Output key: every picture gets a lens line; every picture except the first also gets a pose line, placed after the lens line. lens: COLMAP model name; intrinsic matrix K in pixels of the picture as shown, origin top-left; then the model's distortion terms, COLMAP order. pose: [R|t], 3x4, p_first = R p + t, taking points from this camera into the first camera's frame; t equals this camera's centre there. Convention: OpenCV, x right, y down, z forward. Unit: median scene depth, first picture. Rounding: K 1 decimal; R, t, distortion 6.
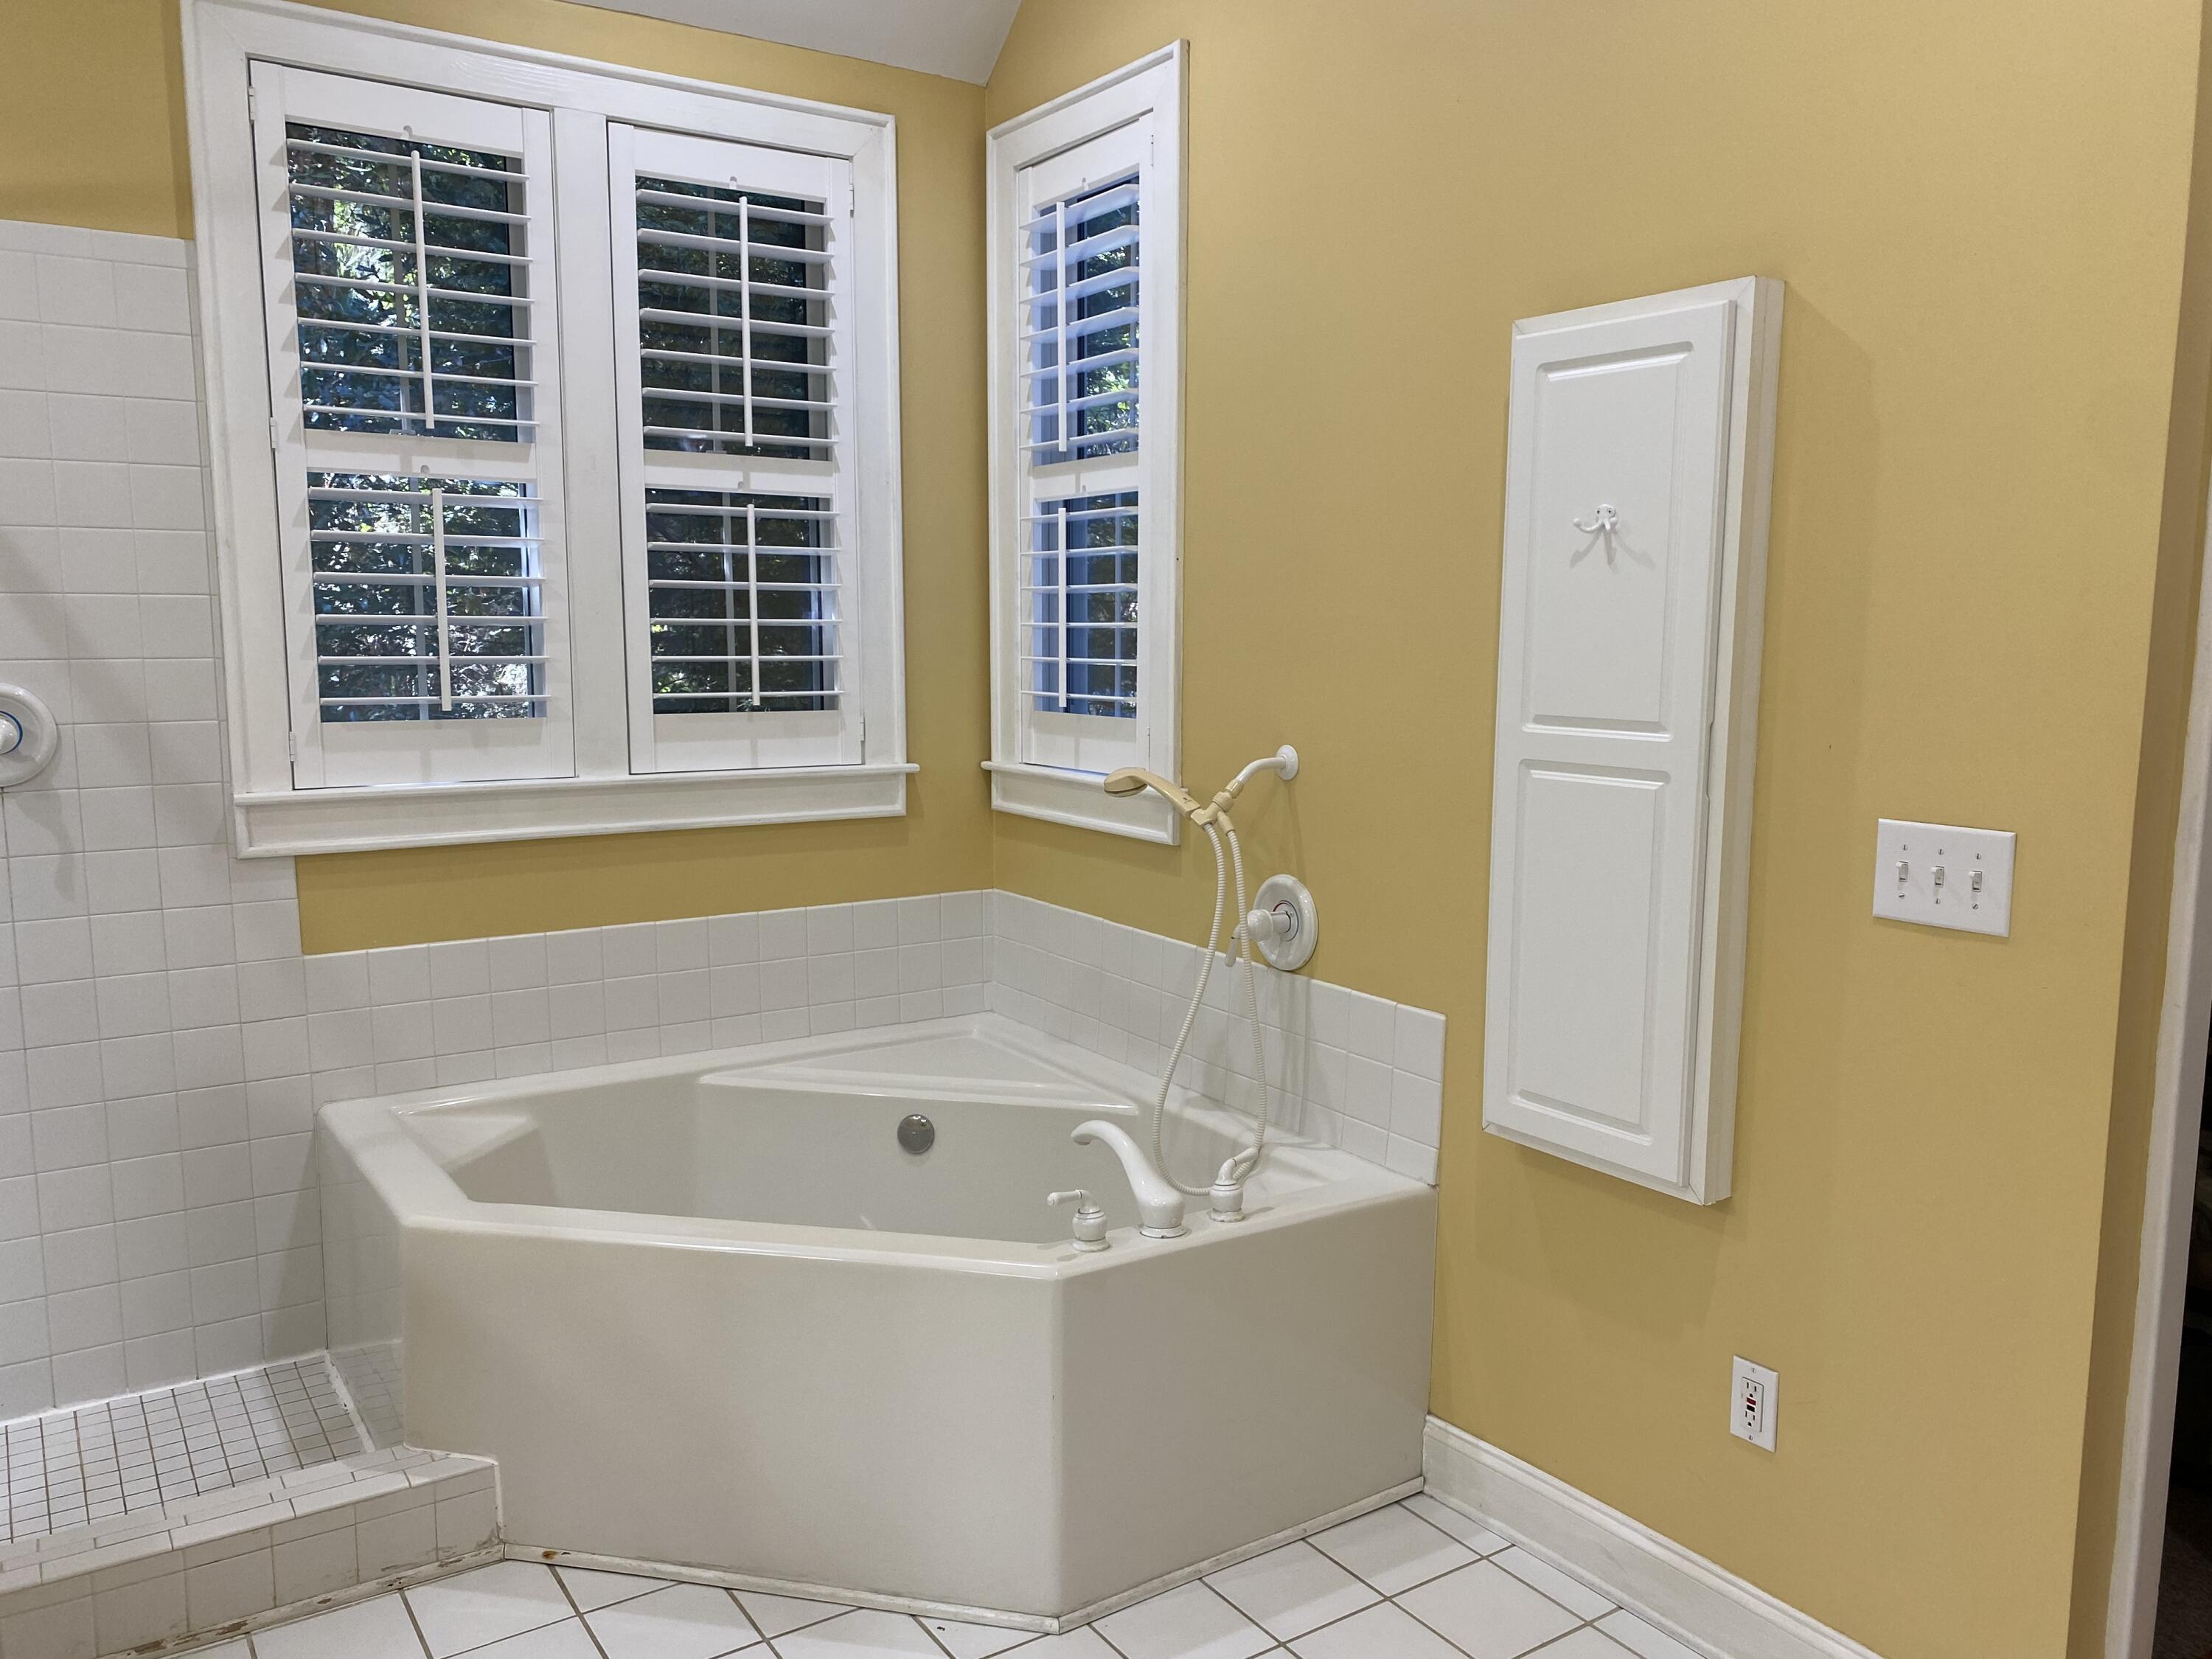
lens RADIAL K [[1677.3, 0, 1105.5], [0, 1677.3, 837.2], [0, 0, 1]] dist [0.006858, 0.002433]
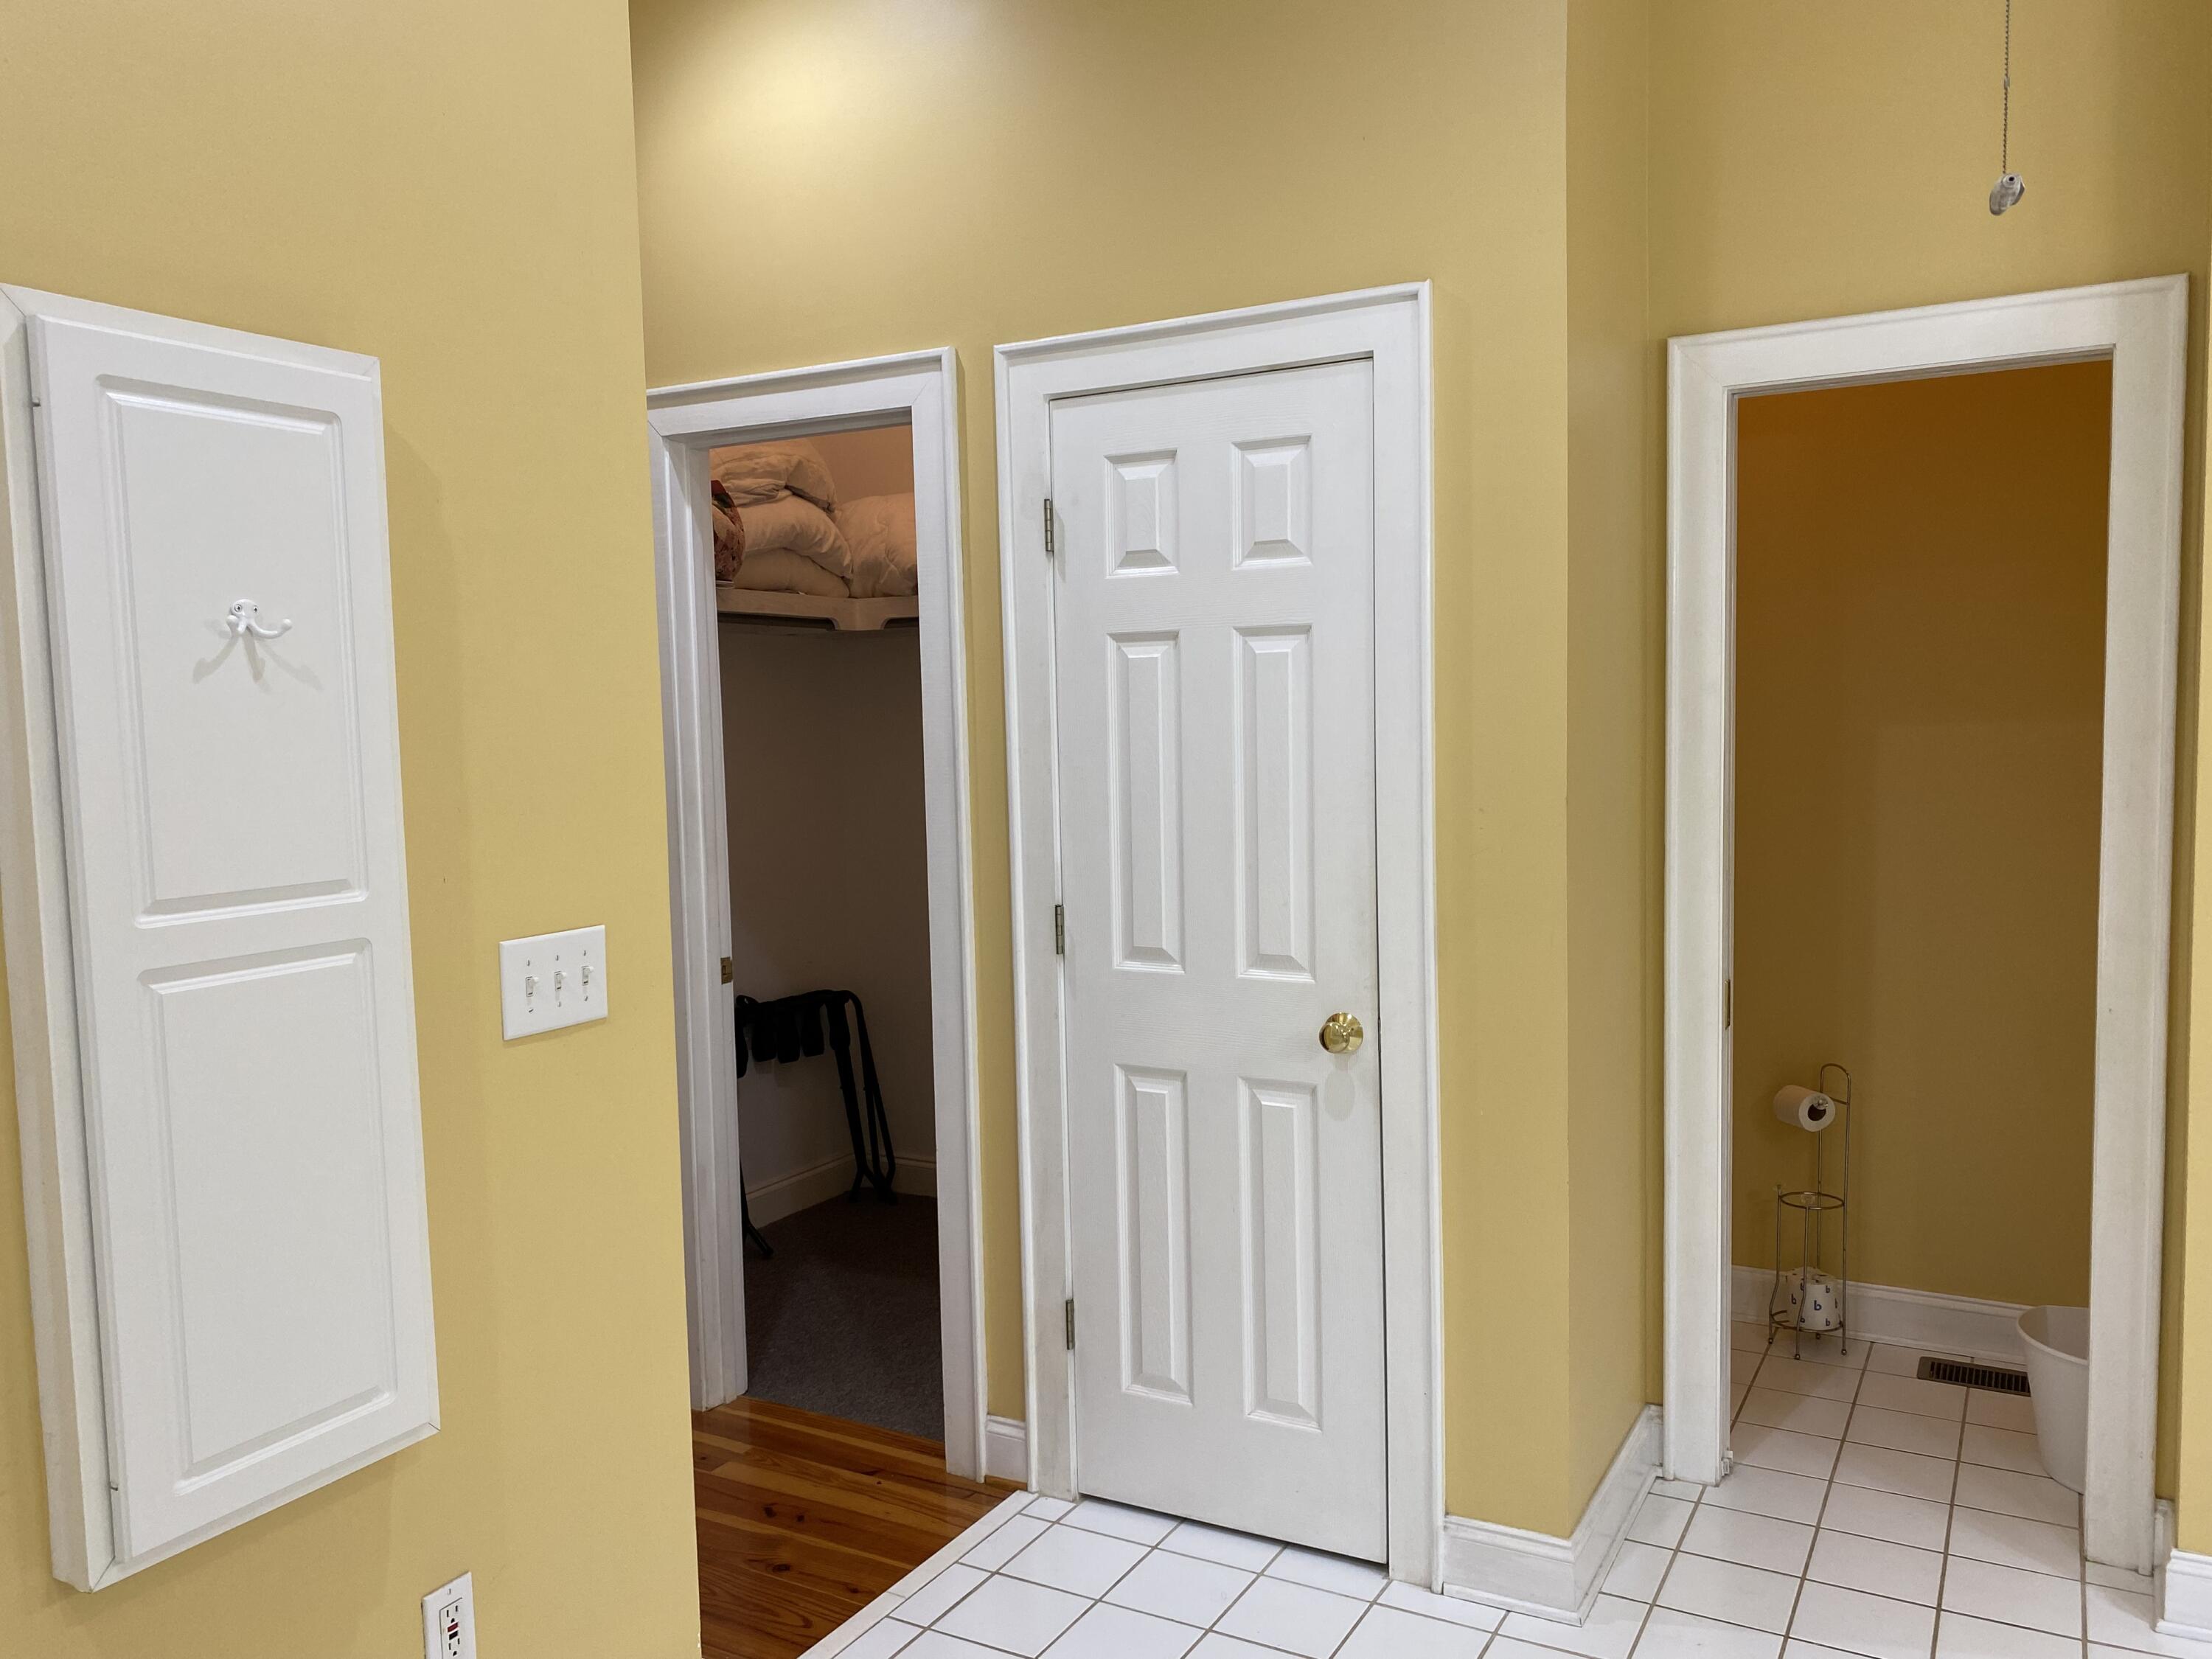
lens RADIAL K [[1677.3, 0, 1106.7], [0, 1677.3, 826.2], [0, 0, 1]] dist [0.006858, 0.002433]
pose [[-0.448325, -0.057071, 0.892047, -0.541584], [0.135836, 0.982020, 0.131096, -0.148440], [-0.883489, 0.179946, -0.432512, 1.019951]]
